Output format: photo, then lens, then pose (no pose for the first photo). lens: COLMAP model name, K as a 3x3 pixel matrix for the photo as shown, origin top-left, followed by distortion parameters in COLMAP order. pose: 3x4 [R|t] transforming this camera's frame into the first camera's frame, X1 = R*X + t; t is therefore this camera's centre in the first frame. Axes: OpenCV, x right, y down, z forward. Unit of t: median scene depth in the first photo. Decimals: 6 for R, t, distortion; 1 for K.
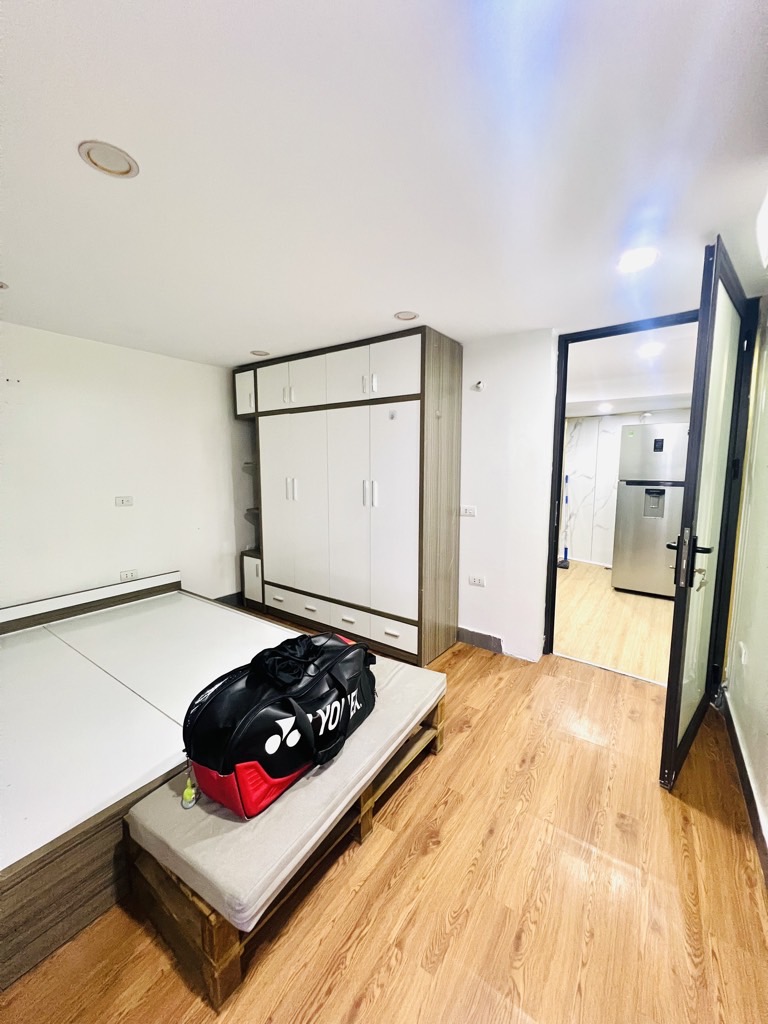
lens RADIAL K [[407.0, 0, 384.0], [0, 407.0, 512.0], [0, 0, 1]] dist [-0.003444, -0.000273]
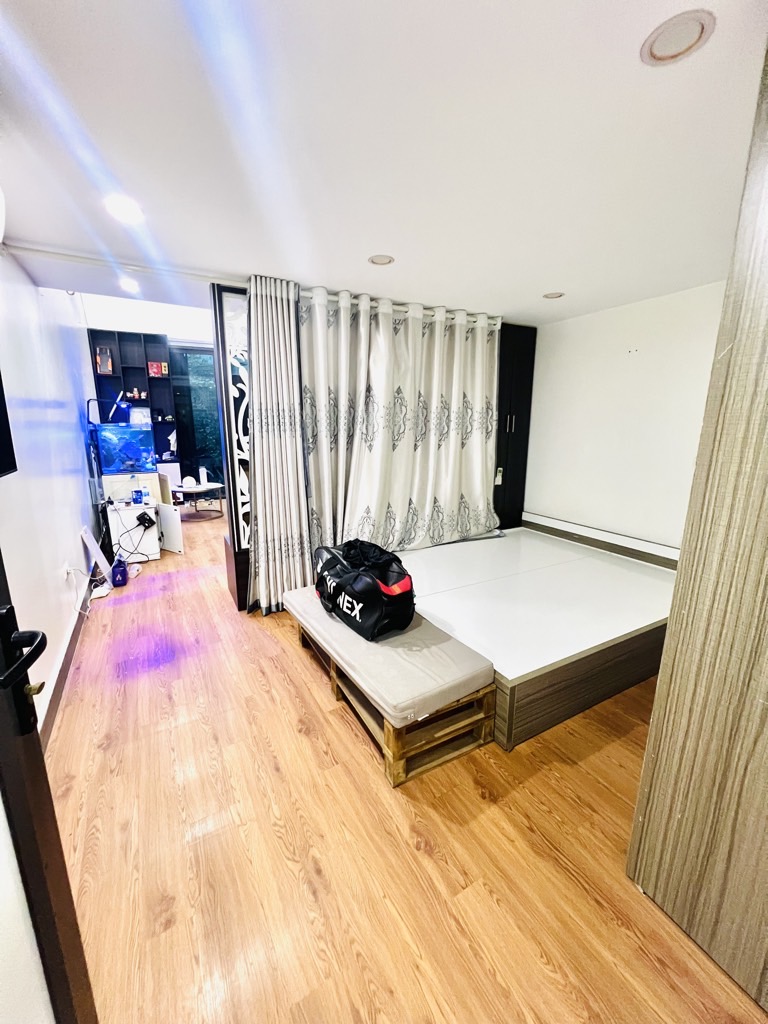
lens RADIAL K [[407.0, 0, 384.0], [0, 407.0, 512.0], [0, 0, 1]] dist [-0.003444, -0.000273]
pose [[-0.431872, 0.192736, -0.881101, 0.978245], [-0.106534, 0.959162, 0.262029, -0.168640], [0.895621, 0.207031, -0.393702, 1.574897]]
